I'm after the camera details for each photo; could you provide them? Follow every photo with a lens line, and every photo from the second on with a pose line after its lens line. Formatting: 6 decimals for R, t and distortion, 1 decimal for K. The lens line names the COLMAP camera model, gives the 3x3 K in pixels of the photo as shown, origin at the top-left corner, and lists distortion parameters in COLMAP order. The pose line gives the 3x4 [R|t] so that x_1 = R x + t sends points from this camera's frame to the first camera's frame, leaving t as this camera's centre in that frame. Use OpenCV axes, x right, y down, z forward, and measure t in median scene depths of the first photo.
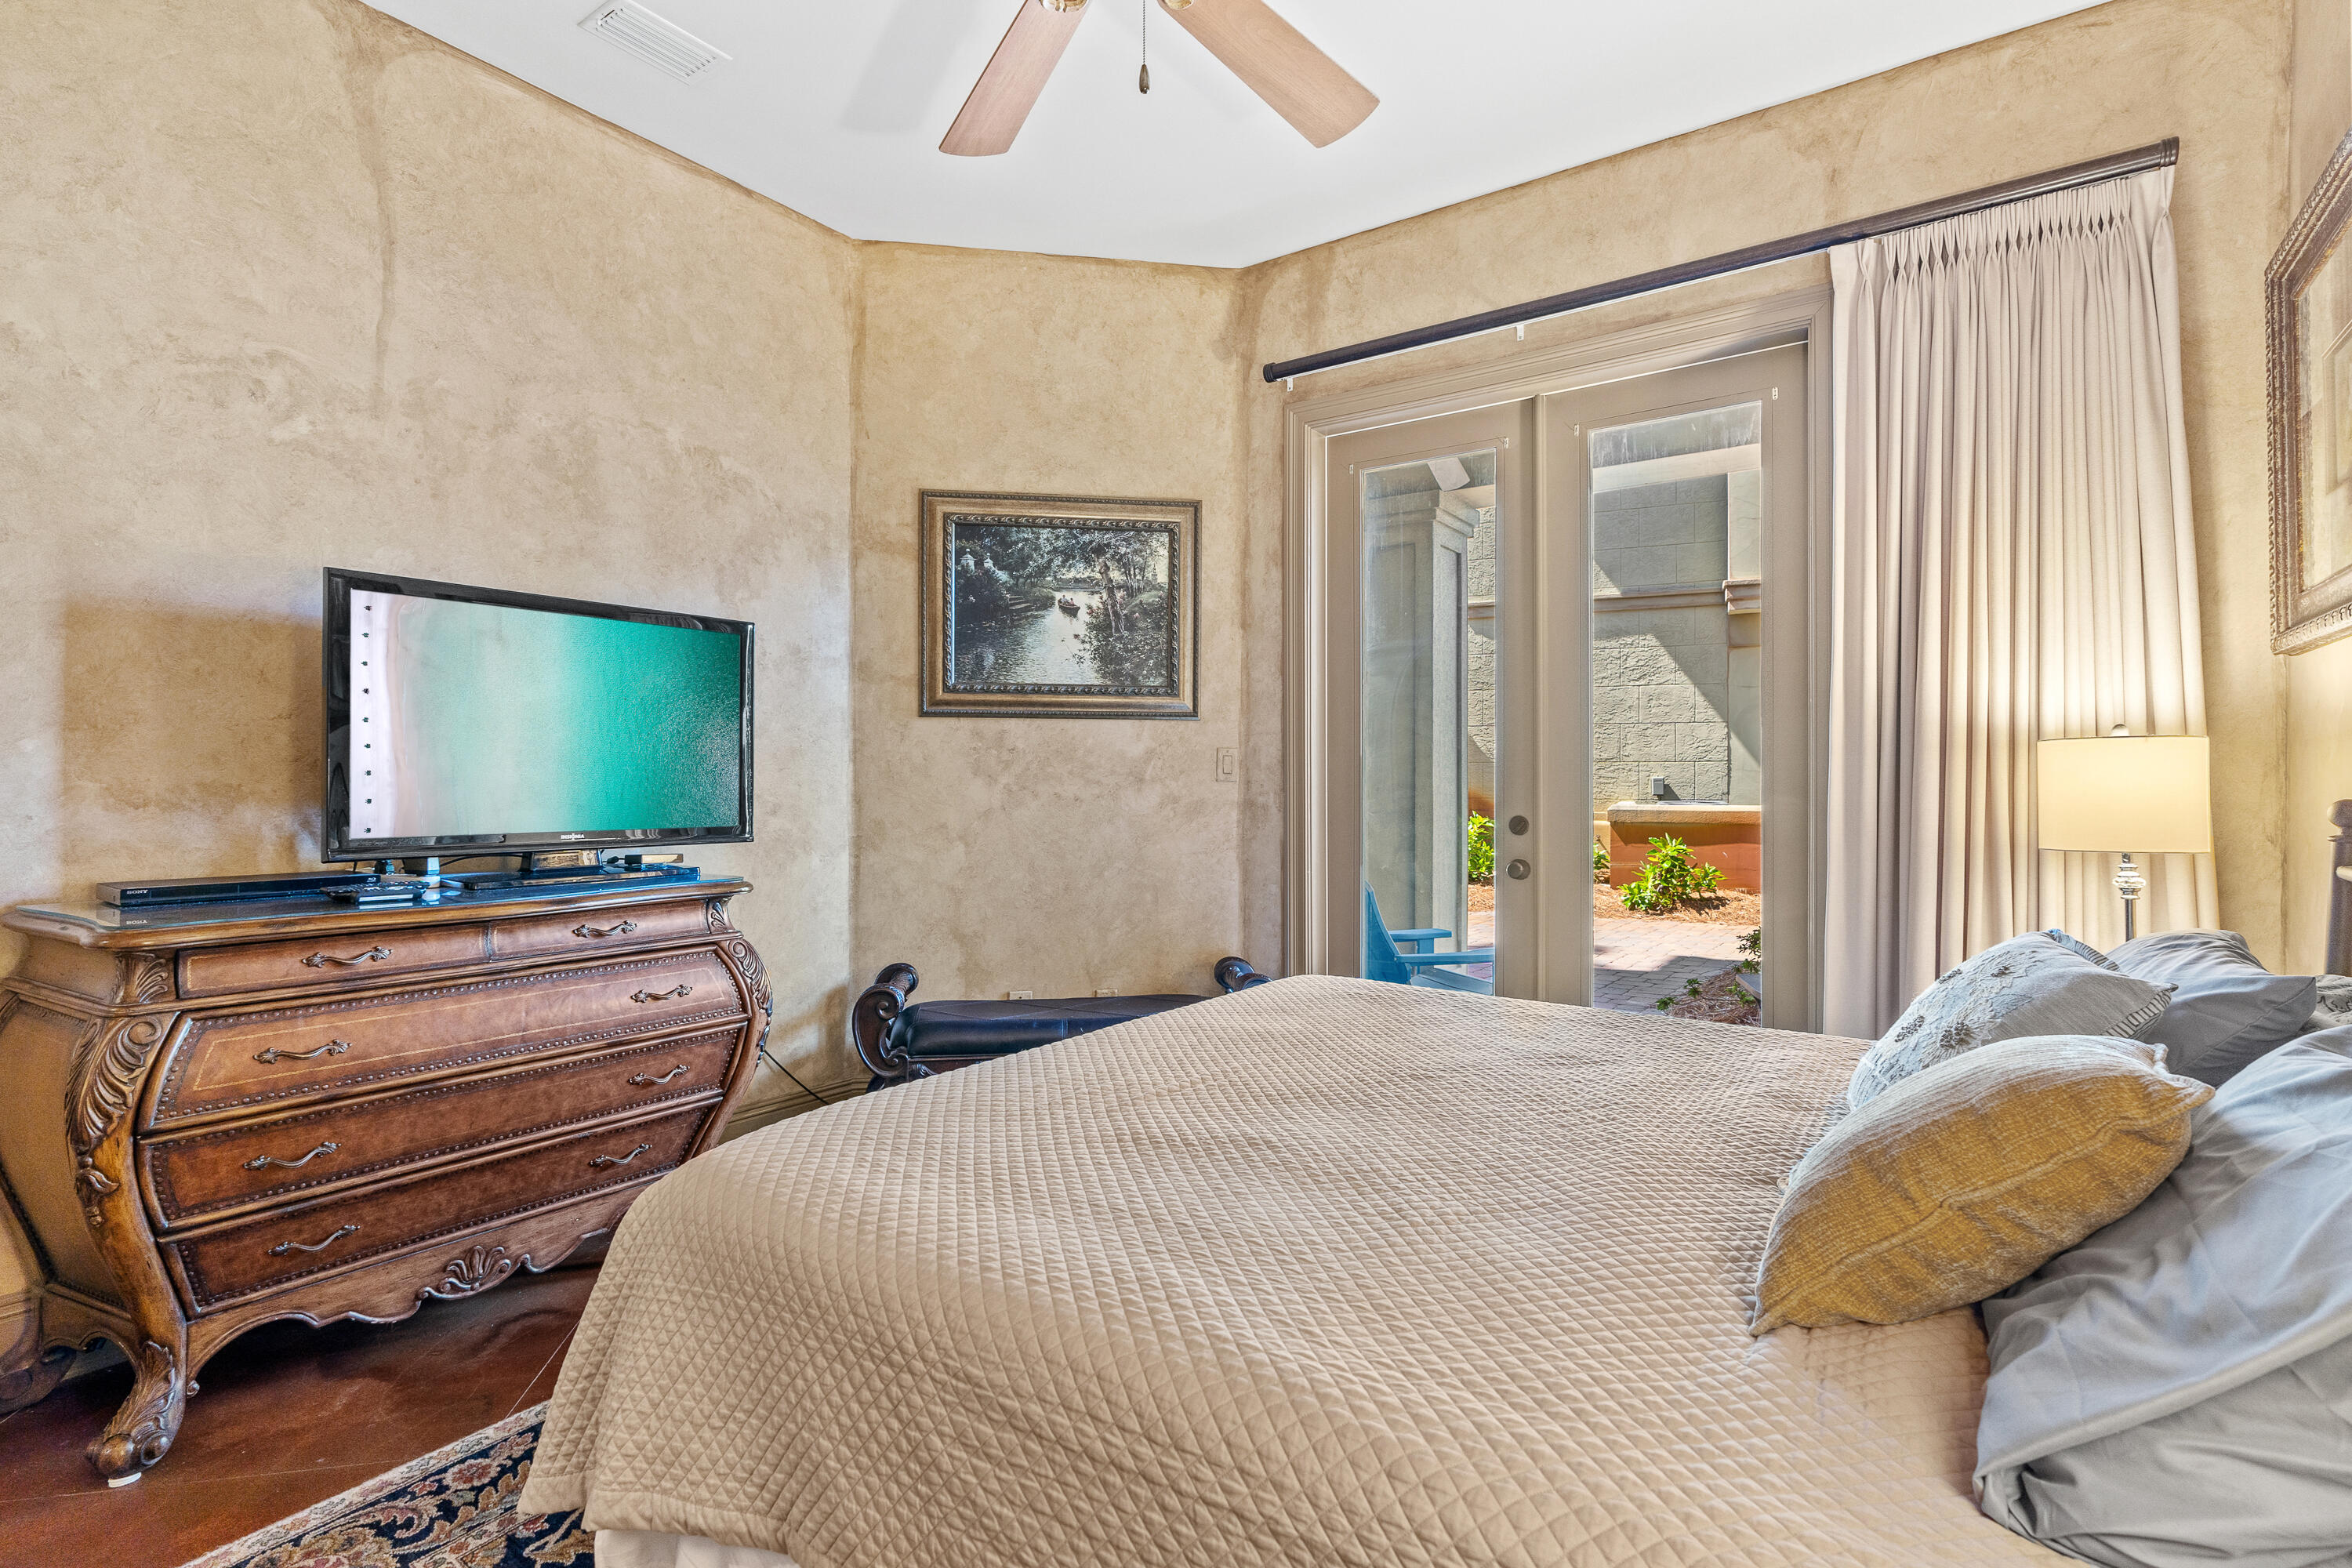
lens RADIAL K [[1136.5, 0, 1180.4], [0, 1136.5, 763.7], [0, 0, 1]] dist [-0.003199, 0.000735]
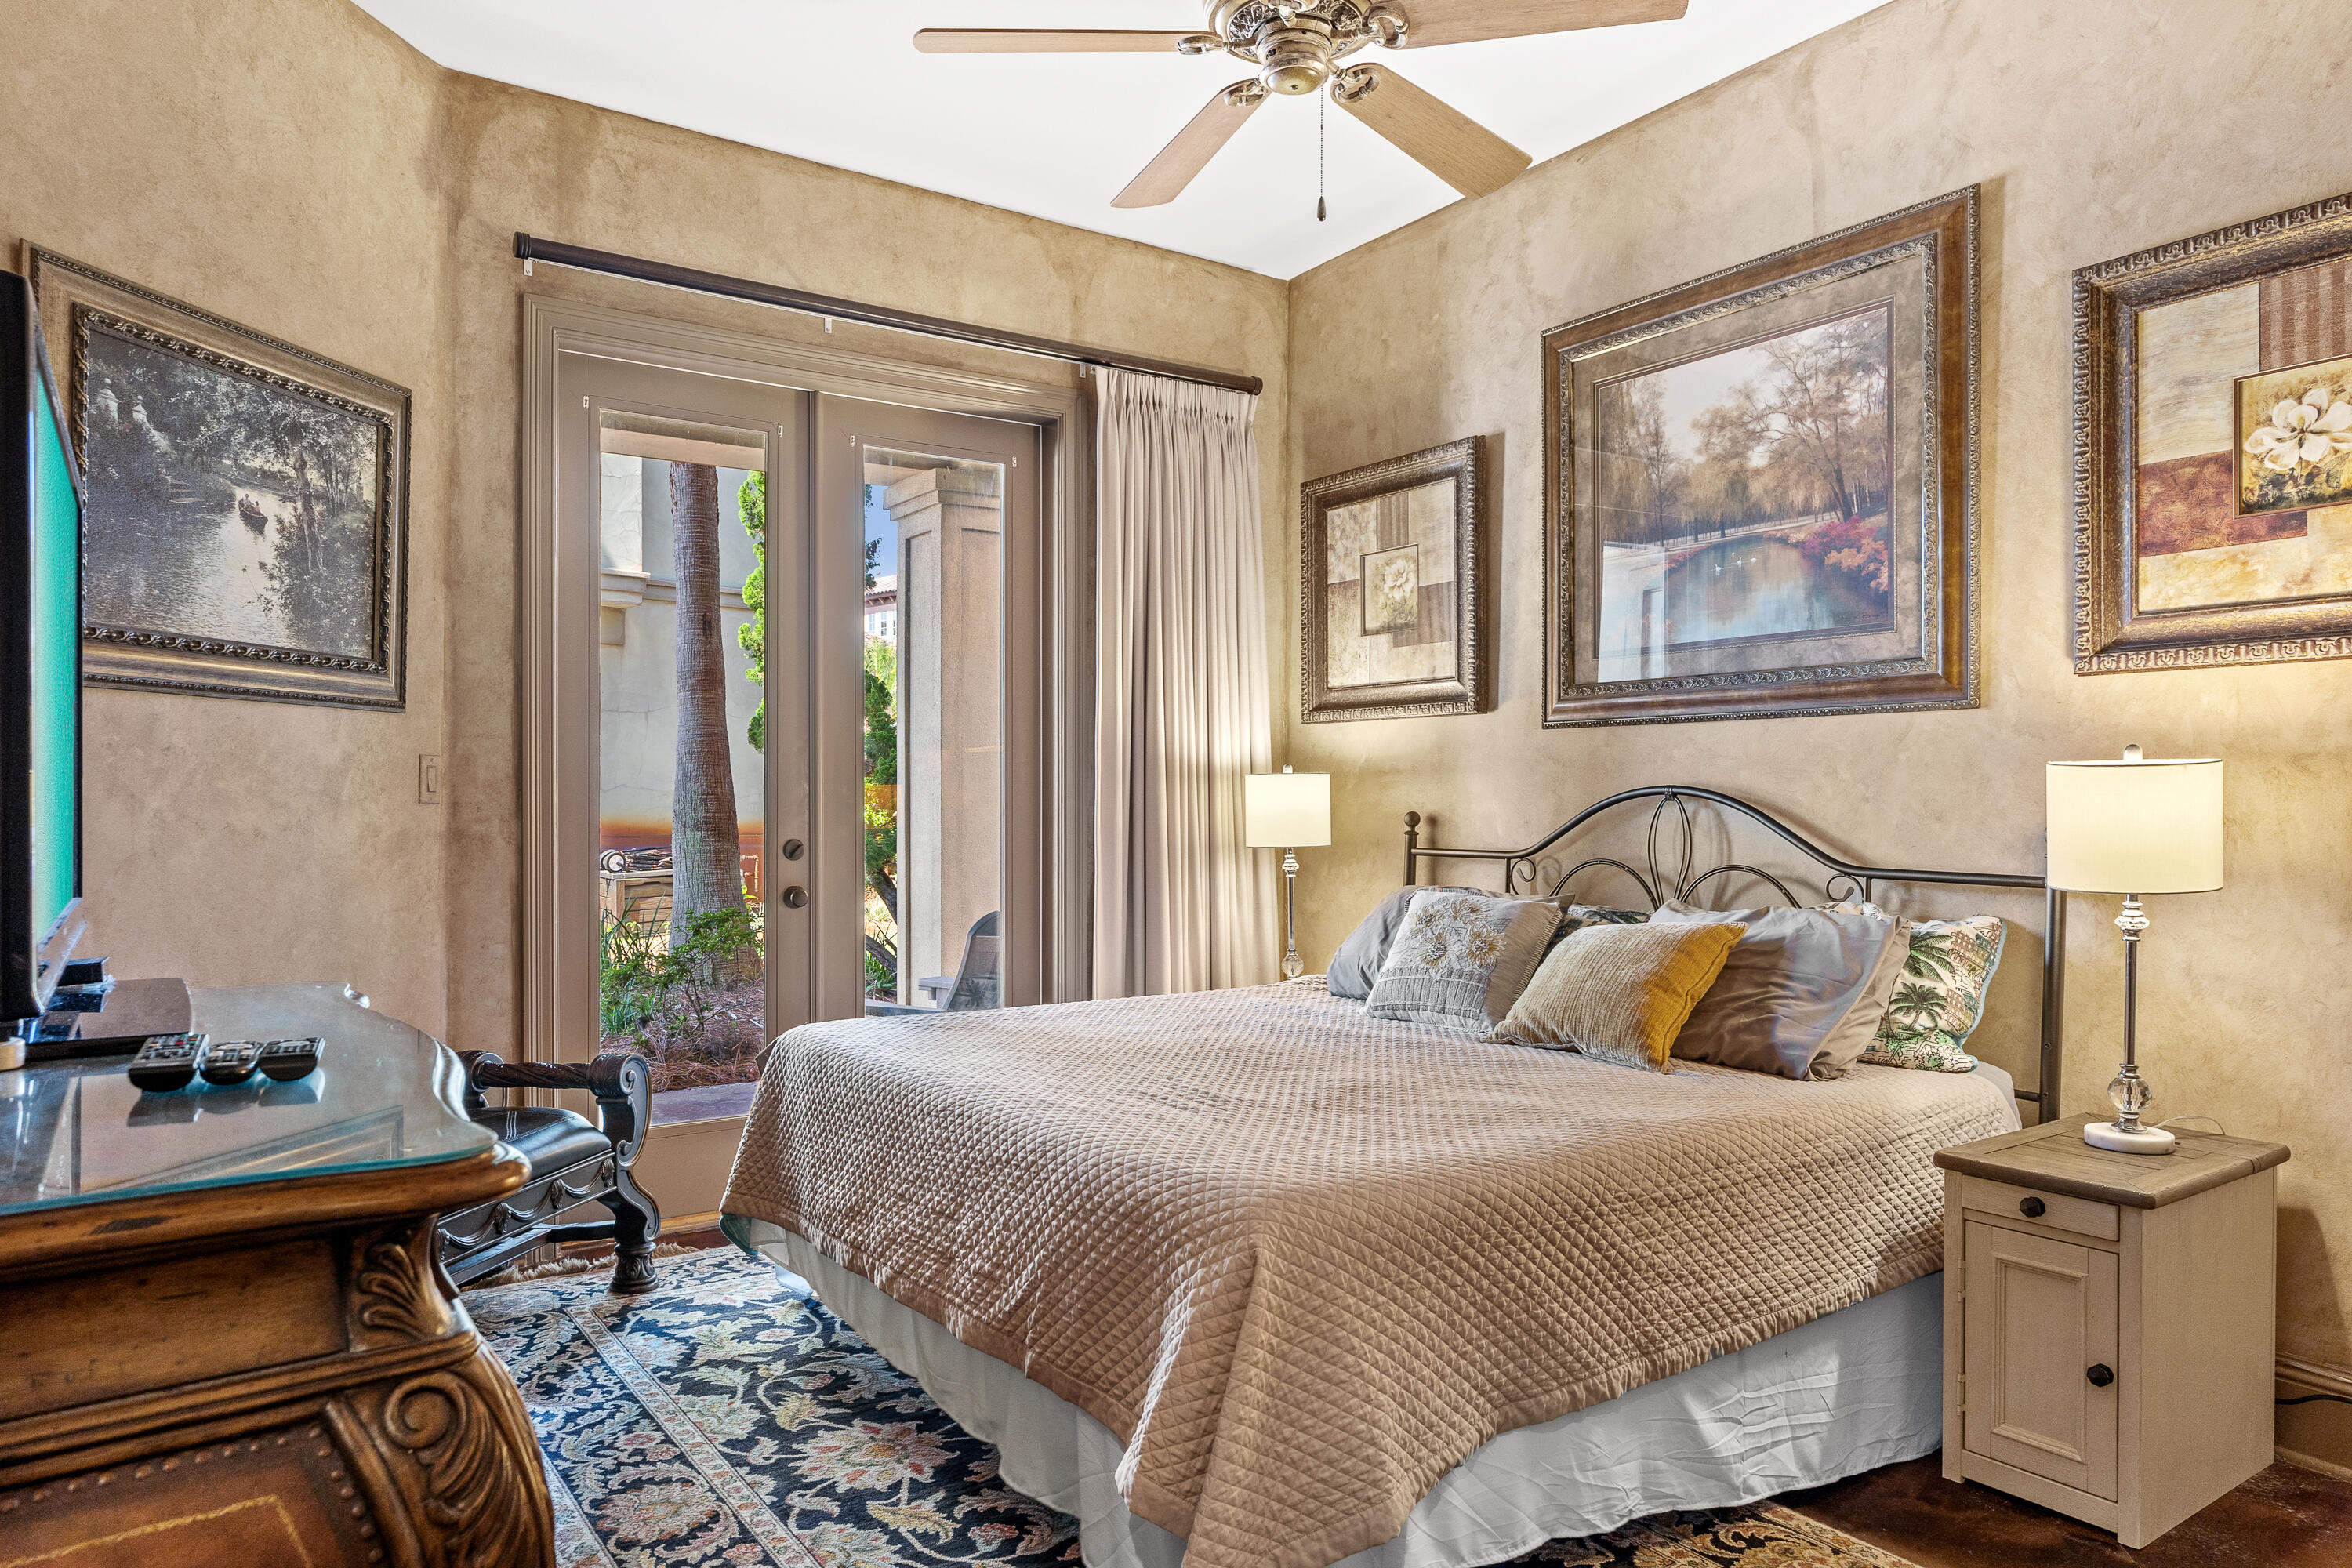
lens RADIAL K [[1488.6, 0, 1179.2], [0, 1488.6, 799.7], [0, 0, 1]] dist [-0.004783, 0.001759]
pose [[0.339551, -0.001861, 0.940586, -0.672841], [-0.014325, 0.999872, 0.007150, 0.000339], [-0.940478, -0.015902, 0.339481, 0.267384]]
